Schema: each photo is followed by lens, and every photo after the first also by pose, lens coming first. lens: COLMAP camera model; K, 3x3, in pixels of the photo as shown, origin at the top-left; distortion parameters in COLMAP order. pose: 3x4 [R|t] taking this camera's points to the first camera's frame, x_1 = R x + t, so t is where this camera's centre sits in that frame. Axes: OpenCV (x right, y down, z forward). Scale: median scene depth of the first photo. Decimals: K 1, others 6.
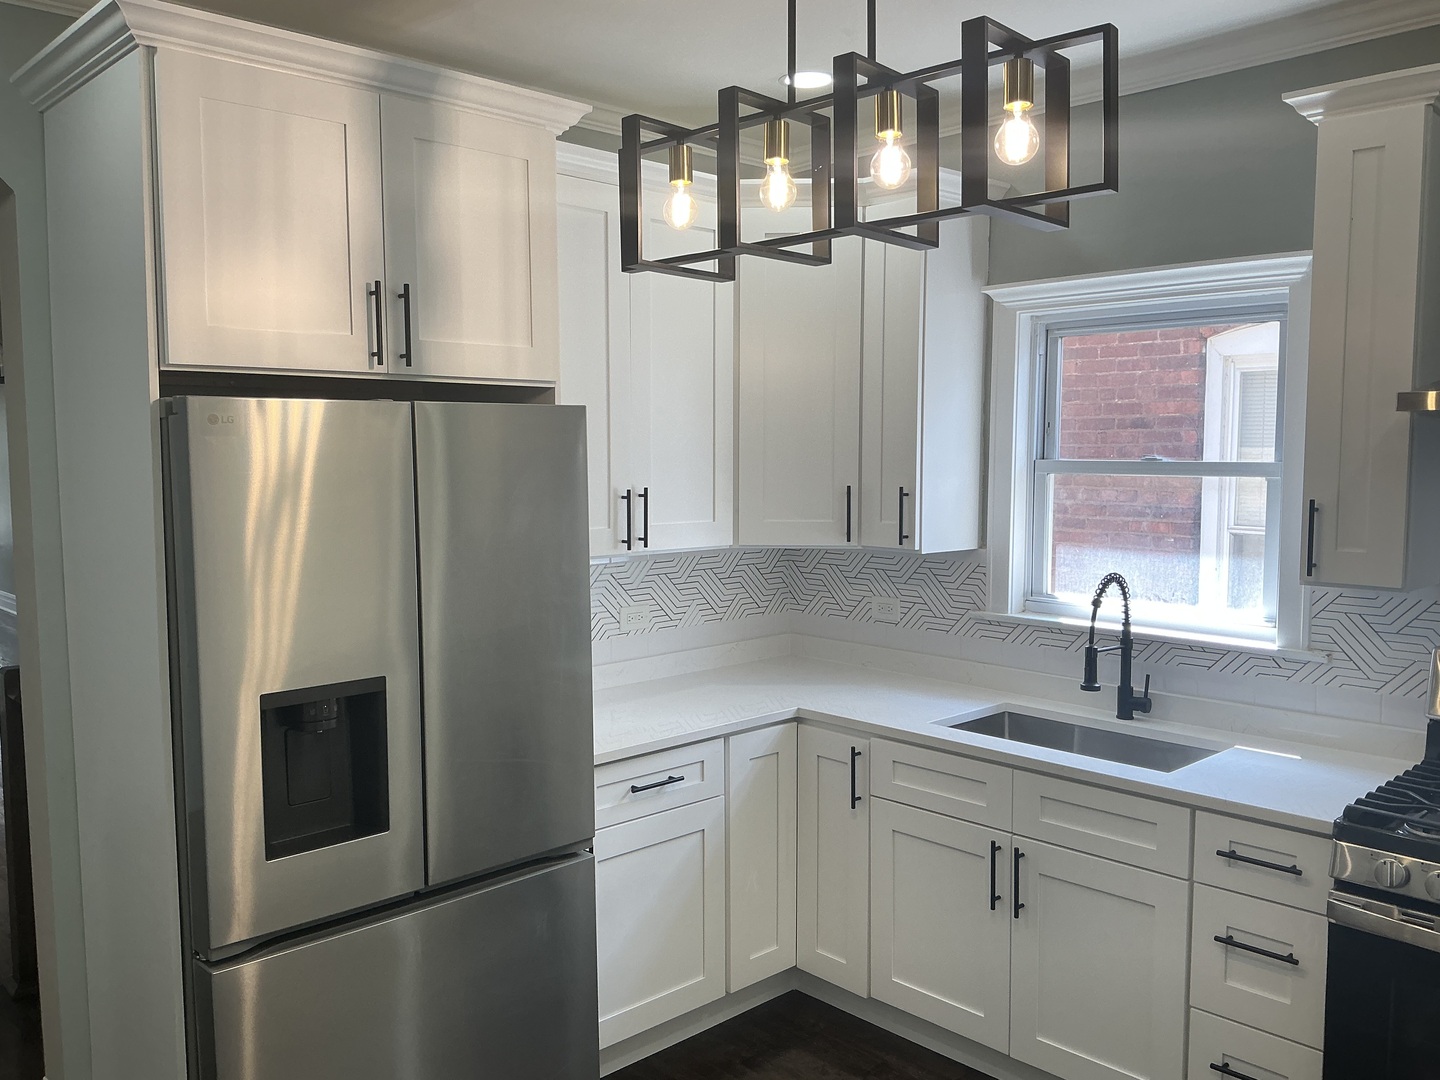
lens RADIAL K [[1188.2, 0, 719.3], [0, 1188.2, 527.7], [0, 0, 1]] dist [0.040861, -0.083058]
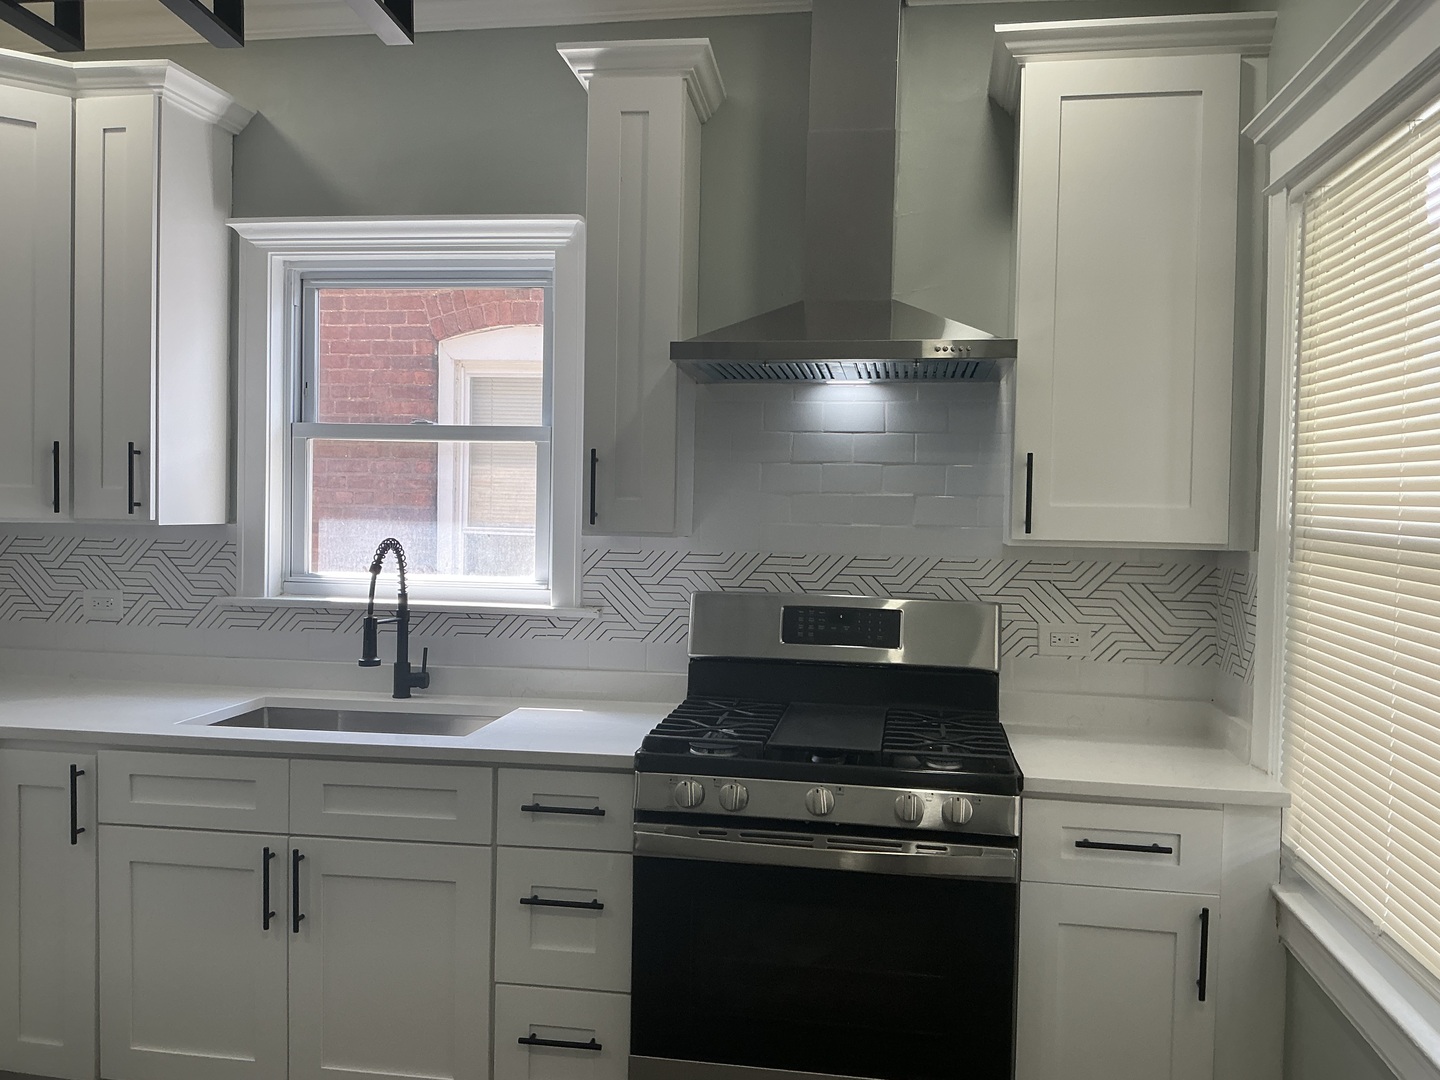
lens RADIAL K [[1188.2, 0, 728.2], [0, 1188.2, 544.9], [0, 0, 1]] dist [0.040861, -0.083058]
pose [[0.791312, -0.011271, 0.611309, -0.025631], [0.025839, 0.999553, -0.015019, 0.062065], [-0.610867, 0.027680, 0.791250, 0.107892]]
